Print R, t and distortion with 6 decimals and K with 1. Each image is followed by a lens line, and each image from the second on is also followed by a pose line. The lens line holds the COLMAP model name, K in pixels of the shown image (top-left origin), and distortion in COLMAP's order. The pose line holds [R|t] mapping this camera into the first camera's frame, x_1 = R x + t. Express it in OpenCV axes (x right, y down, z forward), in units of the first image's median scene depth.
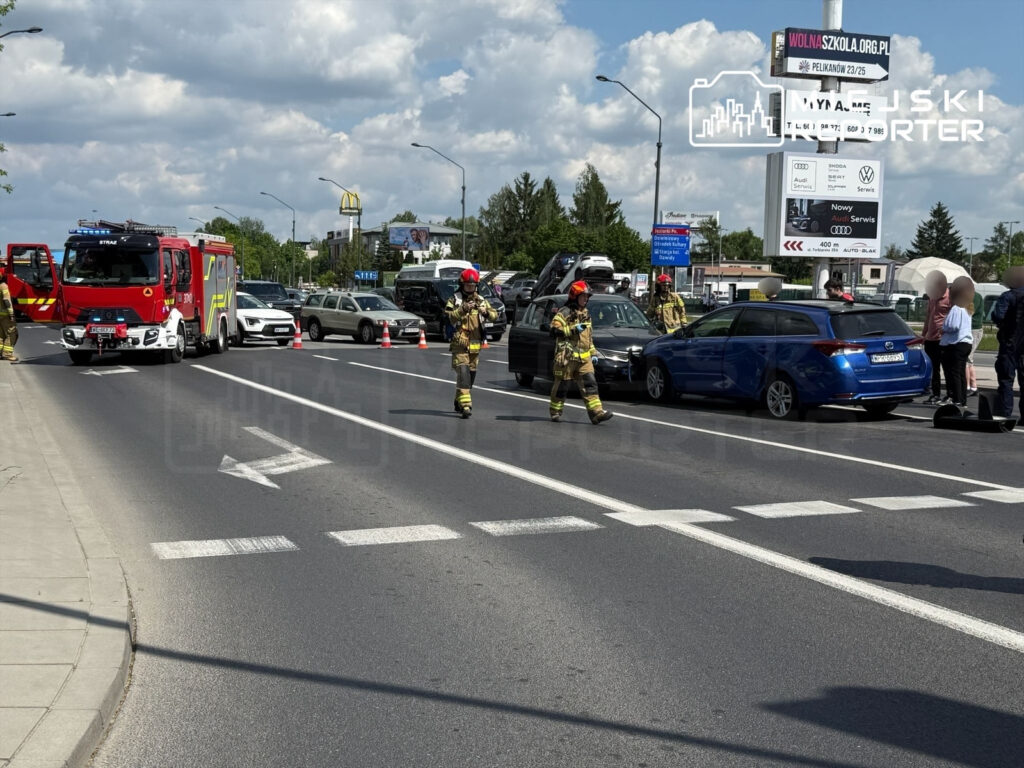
lens RADIAL K [[1508.0, 0, 506.8], [0, 1508.0, 388.5], [0, 0, 1]] dist [0.223562, -0.467332]
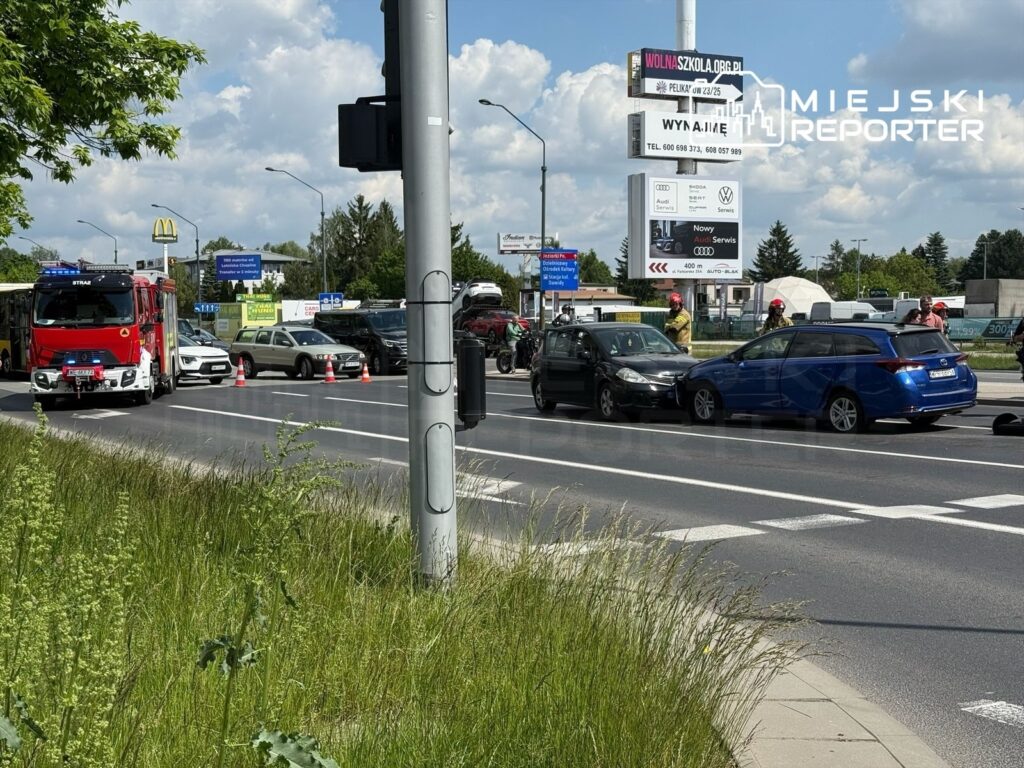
lens RADIAL K [[1707.9, 0, 460.8], [0, 1707.9, 384.5], [0, 0, 1]] dist [0.173510, 0.077296]
pose [[0.986429, -0.032104, 0.161022, -0.118581], [0.036062, 0.999114, -0.021715, 0.001044], [-0.160182, 0.027228, 0.986712, -0.070601]]
